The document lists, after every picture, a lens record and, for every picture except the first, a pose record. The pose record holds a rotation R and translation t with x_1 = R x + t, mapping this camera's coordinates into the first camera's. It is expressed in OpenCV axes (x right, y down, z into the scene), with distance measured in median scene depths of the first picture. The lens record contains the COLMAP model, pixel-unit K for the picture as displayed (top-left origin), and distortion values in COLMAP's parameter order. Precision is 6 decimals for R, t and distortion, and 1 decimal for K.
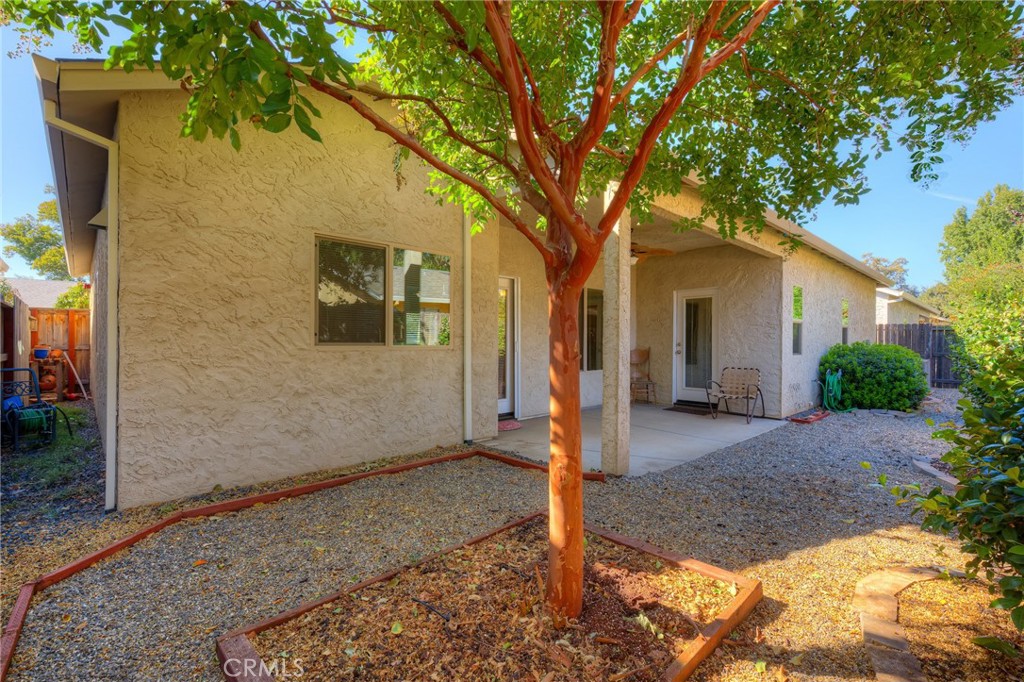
lens RADIAL K [[462.0, 0, 512.0], [0, 462.0, 341.0], [0, 0, 1]] dist [0.000930, -0.000085]
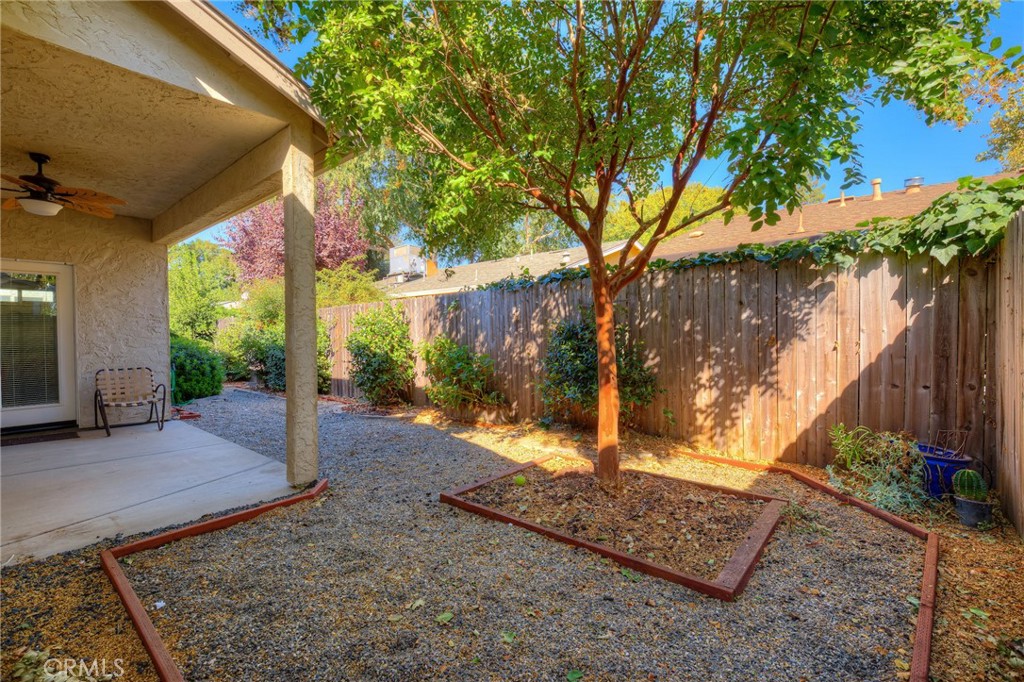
lens RADIAL K [[462.0, 0, 512.0], [0, 462.0, 341.0], [0, 0, 1]] dist [0.000930, -0.000085]
pose [[-0.116549, -0.015692, 0.993061, -0.390736], [0.011148, 0.999792, 0.017107, 0.002666], [-0.993122, 0.013064, -0.116350, 0.398519]]
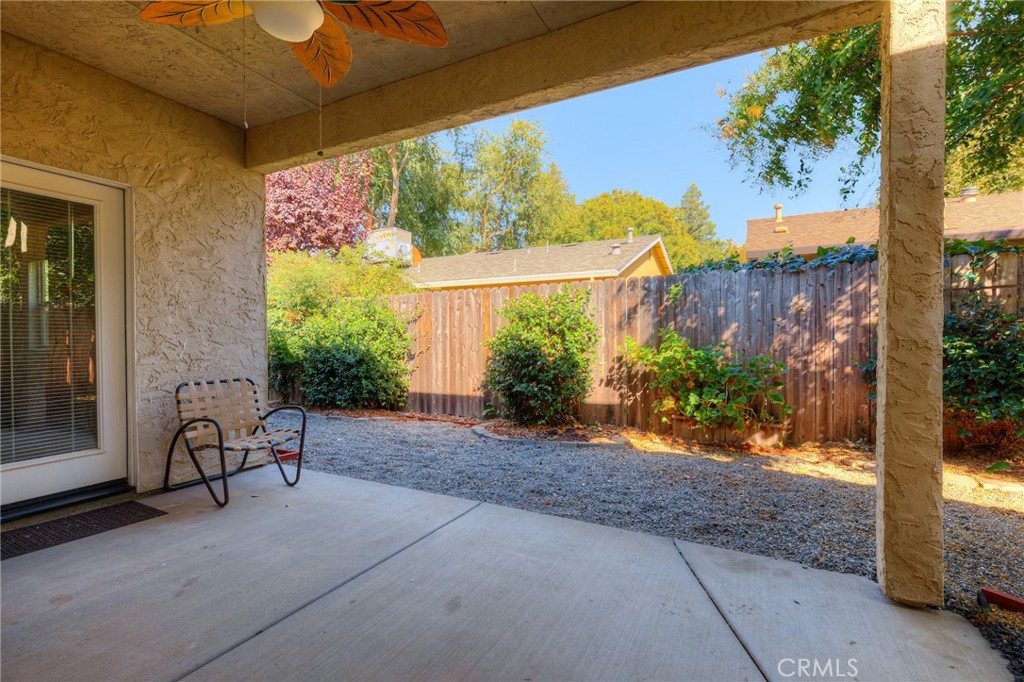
lens RADIAL K [[462.0, 0, 512.0], [0, 462.0, 341.0], [0, 0, 1]] dist [0.000930, -0.000085]
pose [[-0.336357, -0.009964, 0.941682, -0.042373], [-0.000436, 0.999946, 0.010425, 0.012630], [-0.941734, 0.003095, -0.336343, 0.851434]]
